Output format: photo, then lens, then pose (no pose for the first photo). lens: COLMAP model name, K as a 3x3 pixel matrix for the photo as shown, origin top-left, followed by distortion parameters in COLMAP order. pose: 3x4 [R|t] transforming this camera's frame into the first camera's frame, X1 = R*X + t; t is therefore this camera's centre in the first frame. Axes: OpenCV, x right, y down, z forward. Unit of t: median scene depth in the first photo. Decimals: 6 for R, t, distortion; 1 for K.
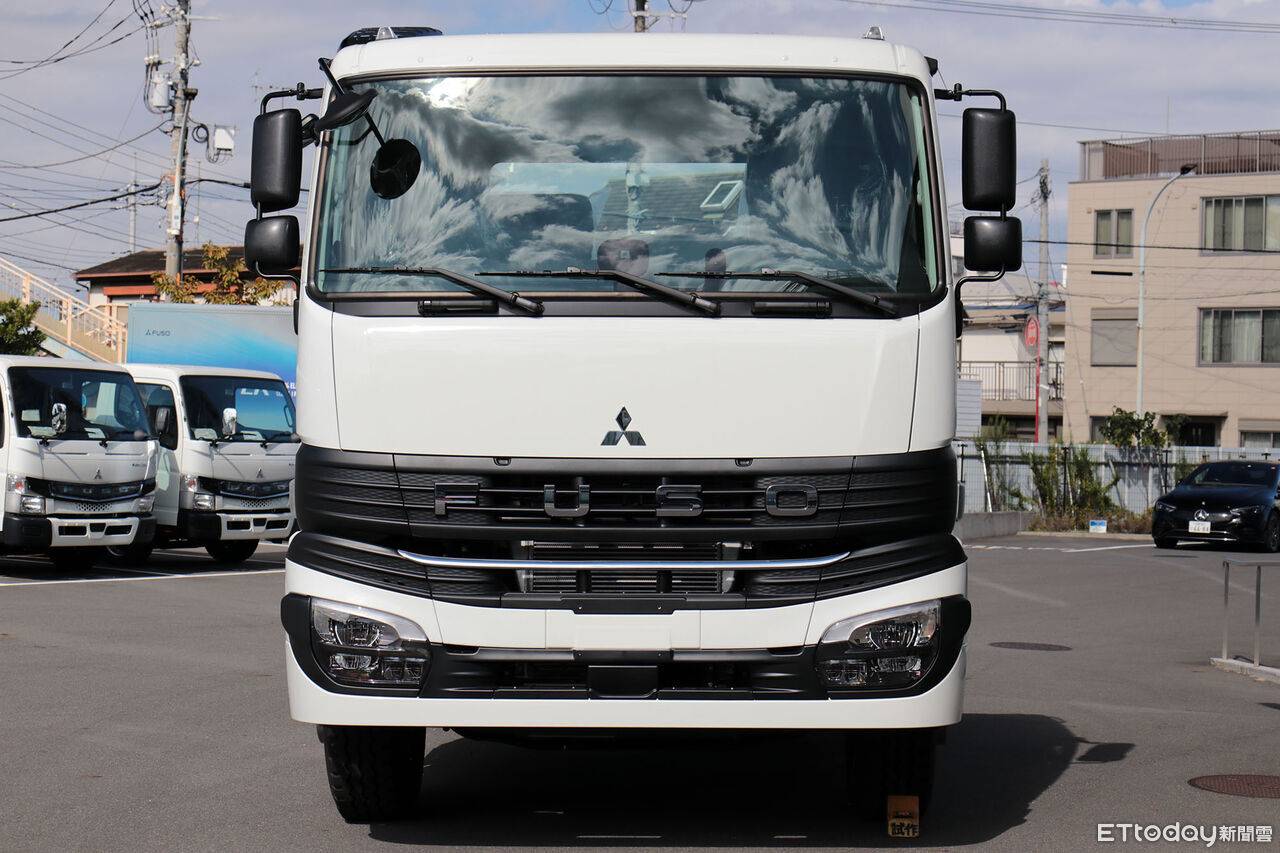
lens RADIAL K [[2438.5, 0, 640.0], [0, 2438.5, 426.5], [0, 0, 1]] dist [0.069690, -0.116917]
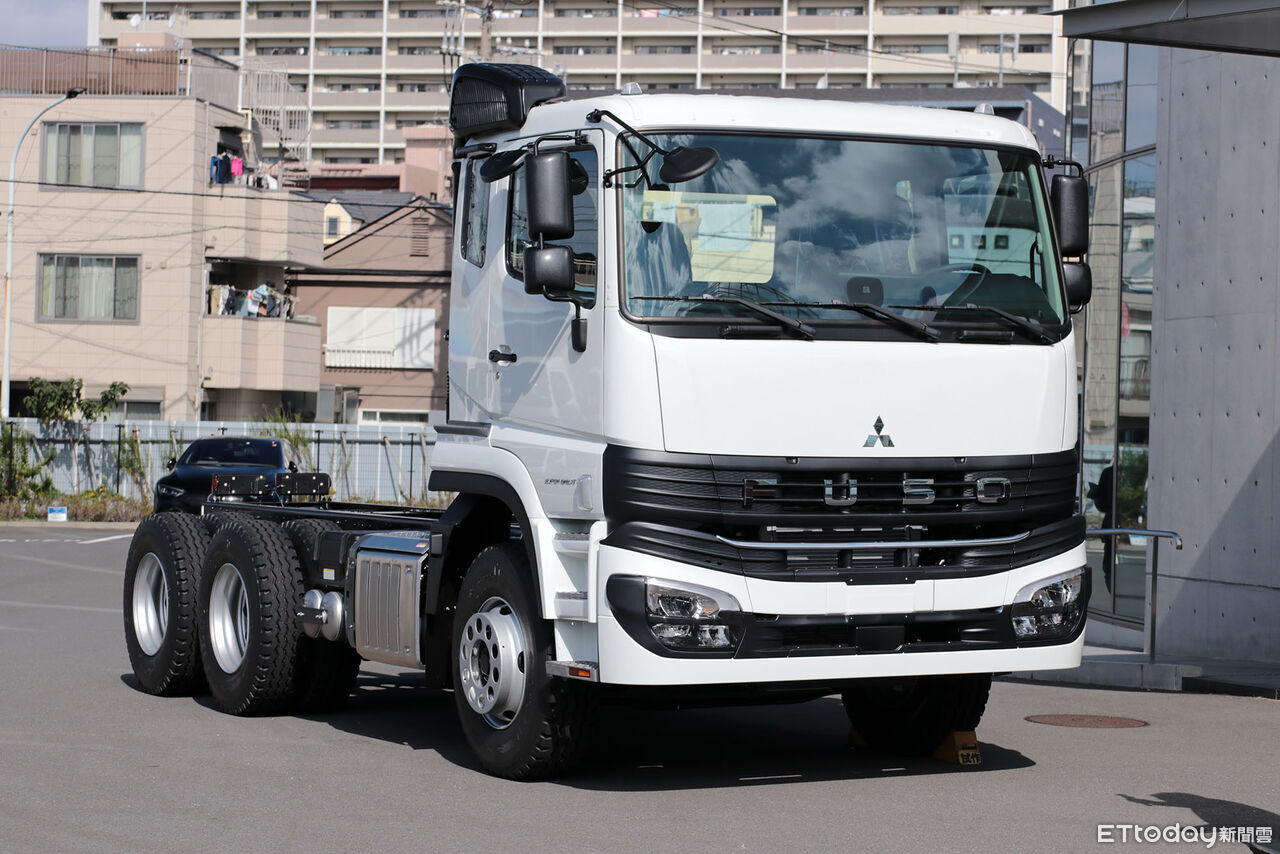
lens RADIAL K [[3019.3, 0, 640.0], [0, 3019.3, 427.0], [0, 0, 1]] dist [-0.052948, -0.116930]
pose [[0.895821, -0.000530, 0.444414, -0.761358], [-0.004850, 0.999928, 0.010968, -0.017699], [-0.444388, -0.011980, 0.895754, -0.294326]]
